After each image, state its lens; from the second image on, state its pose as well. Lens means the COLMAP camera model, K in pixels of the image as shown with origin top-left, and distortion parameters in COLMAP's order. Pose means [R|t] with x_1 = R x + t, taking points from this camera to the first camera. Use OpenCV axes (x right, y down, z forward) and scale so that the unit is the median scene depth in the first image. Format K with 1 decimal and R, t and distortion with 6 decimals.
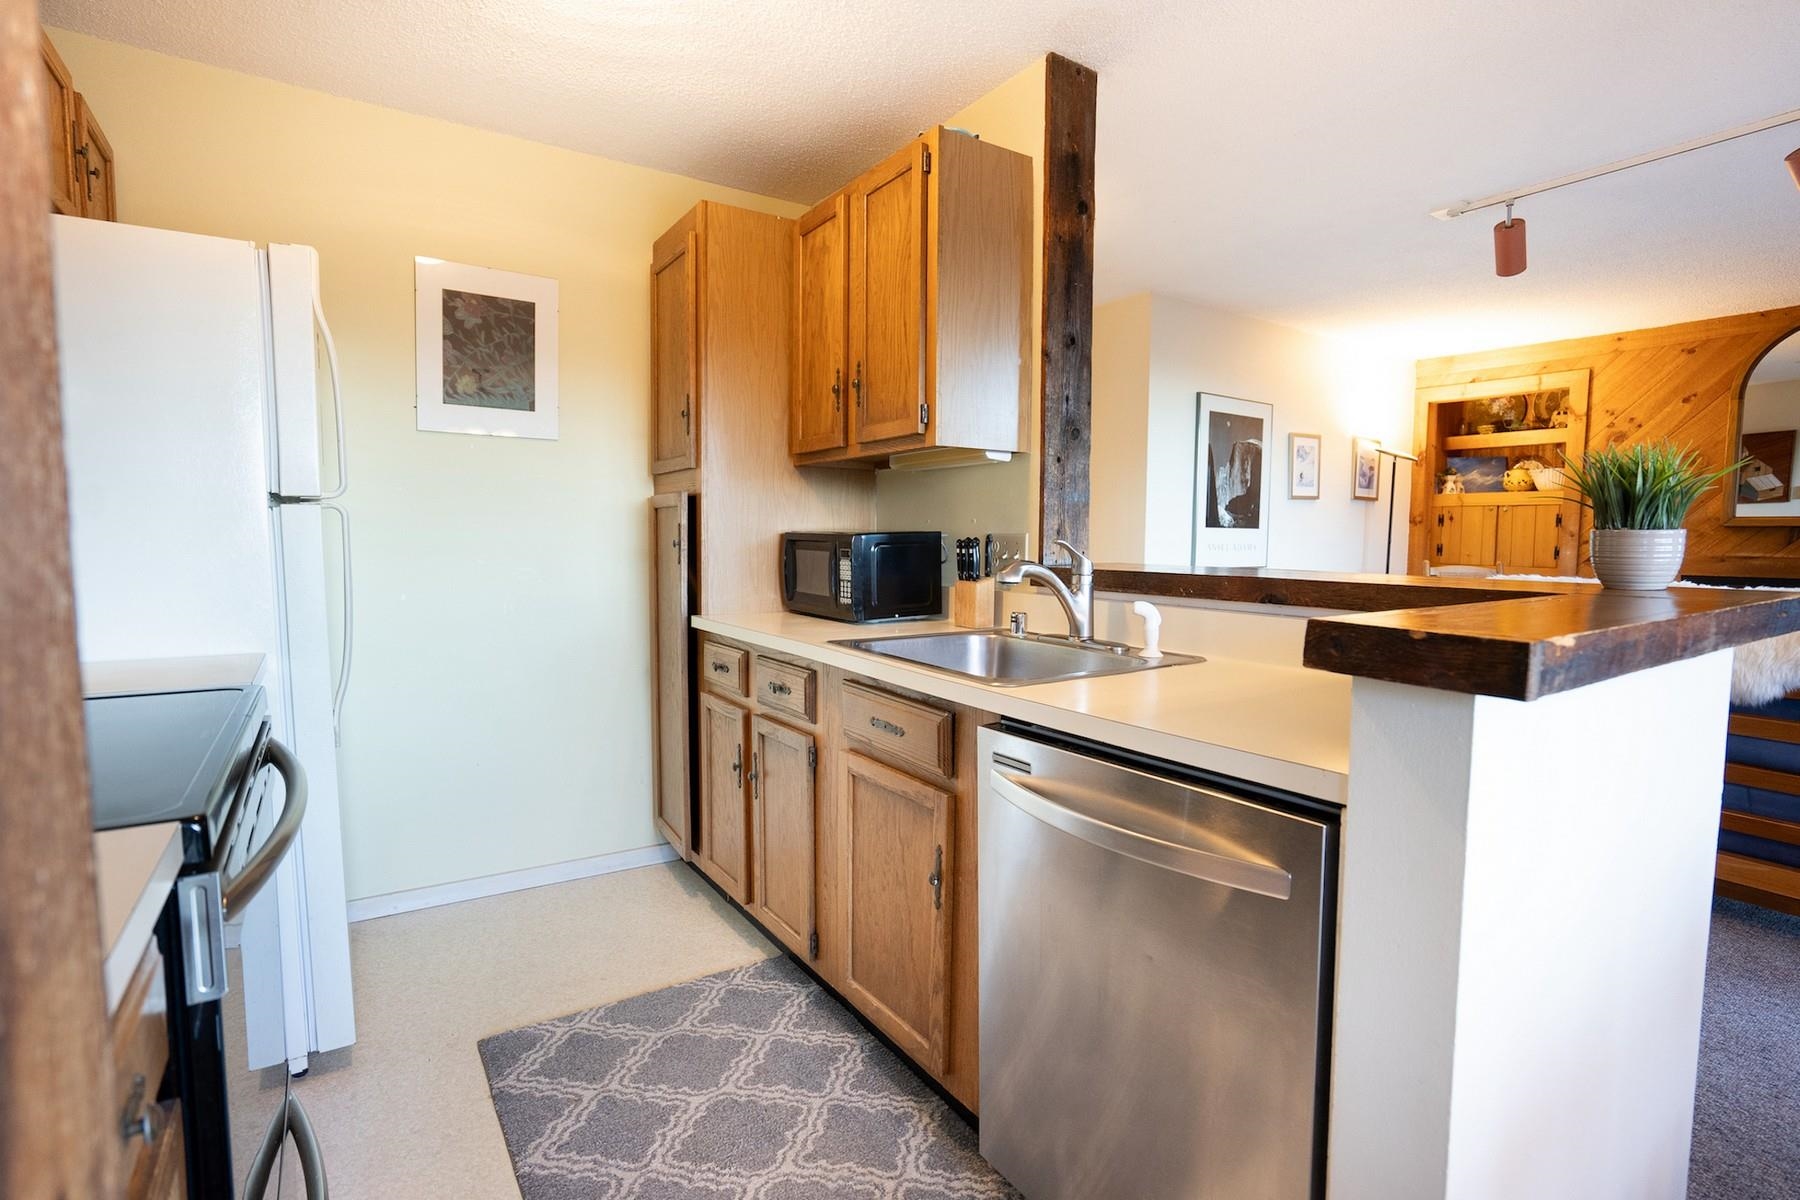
lens RADIAL K [[882.4, 0, 898.4], [0, 882.4, 594.5], [0, 0, 1]] dist [-0.043703, 0.019685]
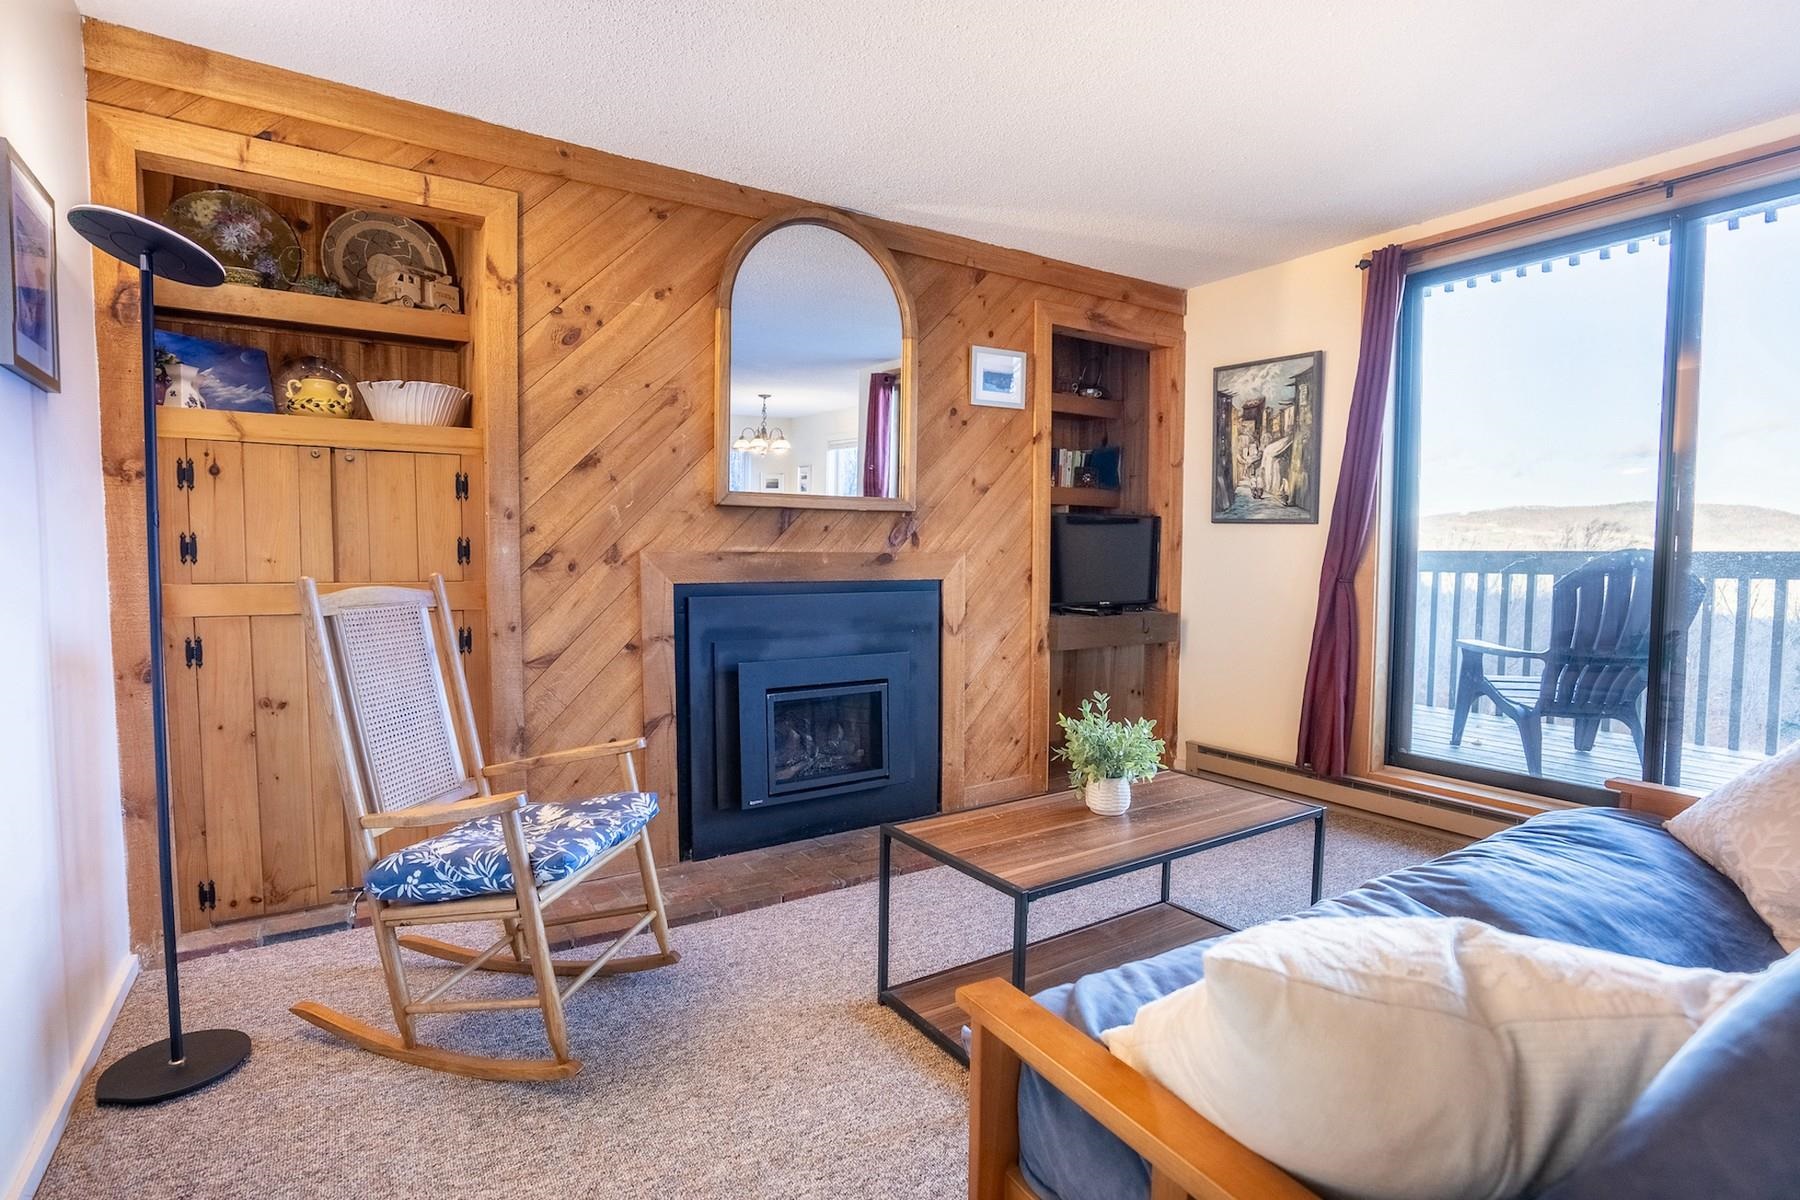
lens RADIAL K [[884.4, 0, 897.2], [0, 884.4, 600.8], [0, 0, 1]] dist [-0.031862, 0.013318]
pose [[0.008385, -0.062291, 0.998023, 0.488607], [0.064320, 0.996025, 0.061626, -0.066285], [-0.997894, 0.063676, 0.012358, 1.435342]]
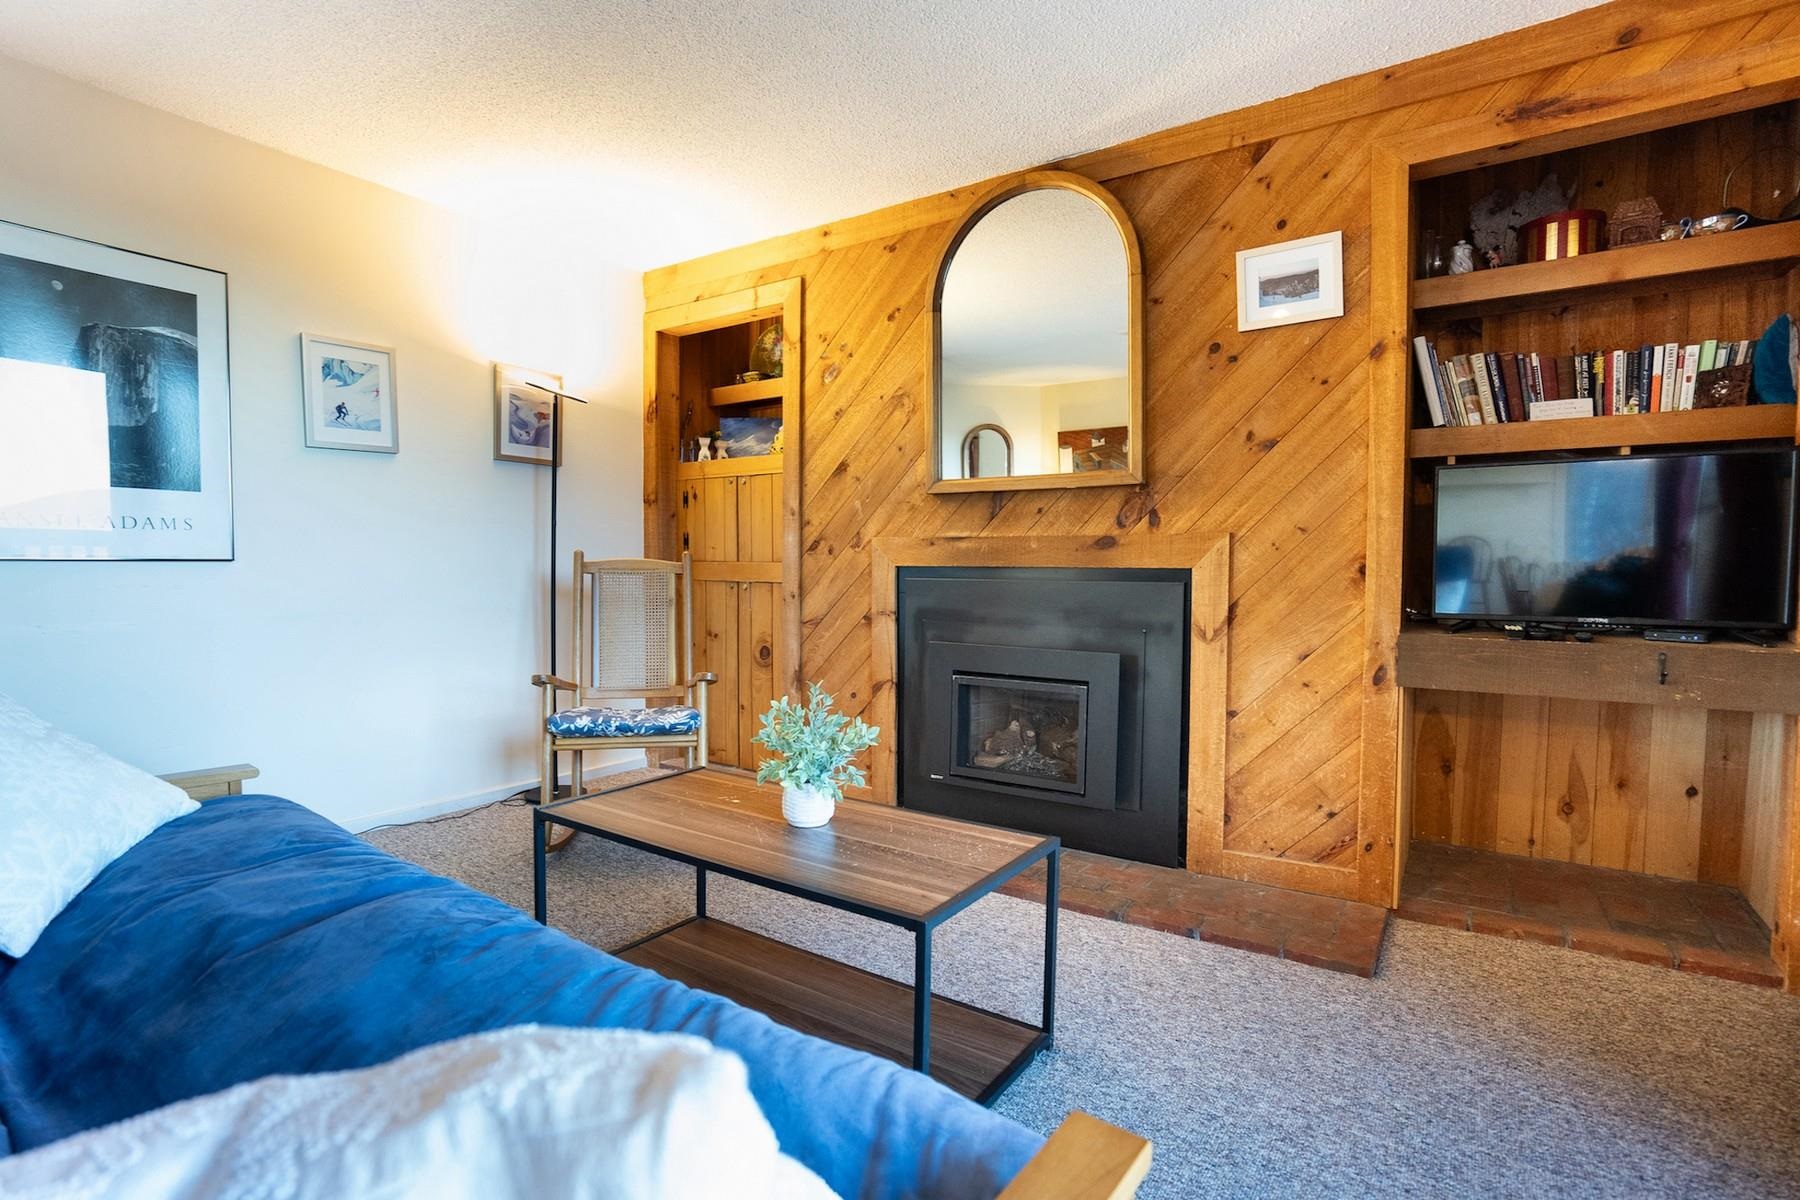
lens RADIAL K [[884.4, 0, 902.1], [0, 884.4, 596.7], [0, 0, 1]] dist [-0.031862, 0.013318]
pose [[0.929974, -0.019234, 0.367121, 1.116439], [0.029130, 0.999346, -0.021435, 0.031062], [-0.366468, 0.030628, 0.929926, 0.571068]]
